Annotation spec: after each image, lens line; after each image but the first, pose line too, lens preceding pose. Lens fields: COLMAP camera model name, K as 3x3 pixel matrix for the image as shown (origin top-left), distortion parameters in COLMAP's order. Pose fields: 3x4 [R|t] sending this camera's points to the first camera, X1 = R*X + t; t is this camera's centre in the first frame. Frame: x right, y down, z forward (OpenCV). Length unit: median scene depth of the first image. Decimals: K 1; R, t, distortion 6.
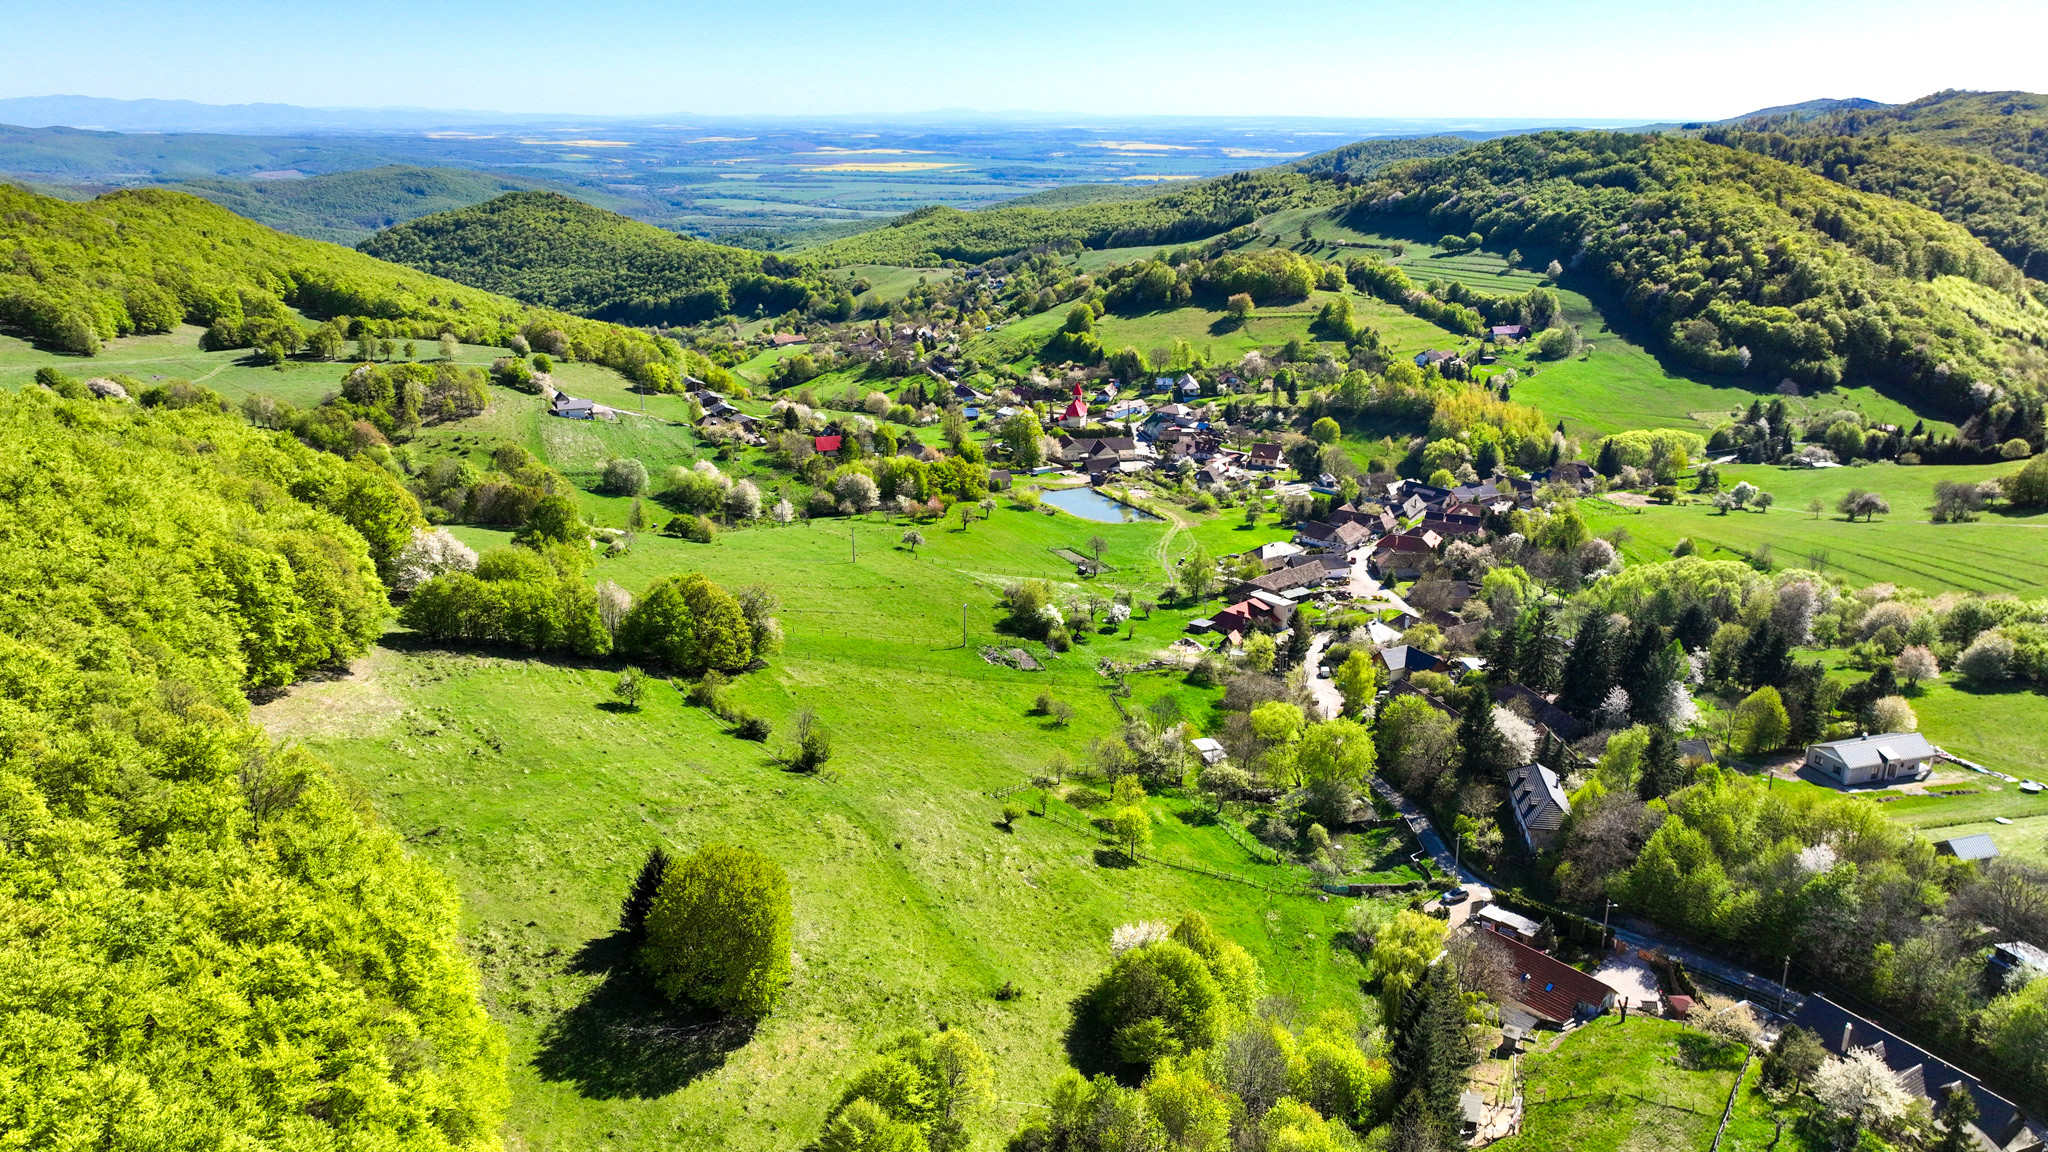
lens RADIAL K [[1441.5, 0, 1027.3], [0, 1441.5, 585.4], [0, 0, 1]] dist [0.003620, 0.006645]
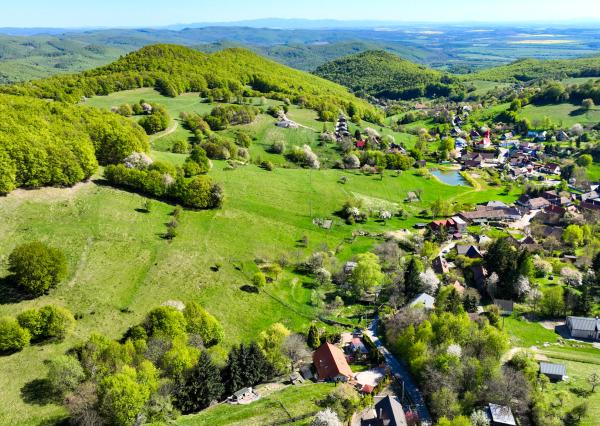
lens RADIAL K [[533.4, 0, 300.9], [0, 533.4, 214.5], [0, 0, 1]] dist [0.006925, -0.000496]
pose [[0.870690, 0.158485, -0.465599, 0.175130], [-0.143816, 0.987325, 0.067134, -0.011515], [0.470337, 0.008507, 0.882446, 0.033758]]
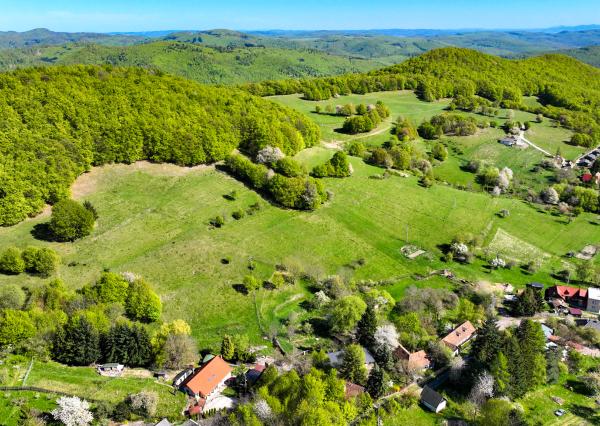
lens RADIAL K [[533.4, 0, 303.0], [0, 533.4, 215.8], [0, 0, 1]] dist [0.006925, -0.000496]
pose [[0.399912, 0.304546, -0.864478, 0.285215], [-0.282484, 0.938224, 0.199847, -0.057083], [0.871936, 0.164280, 0.461236, 0.167258]]
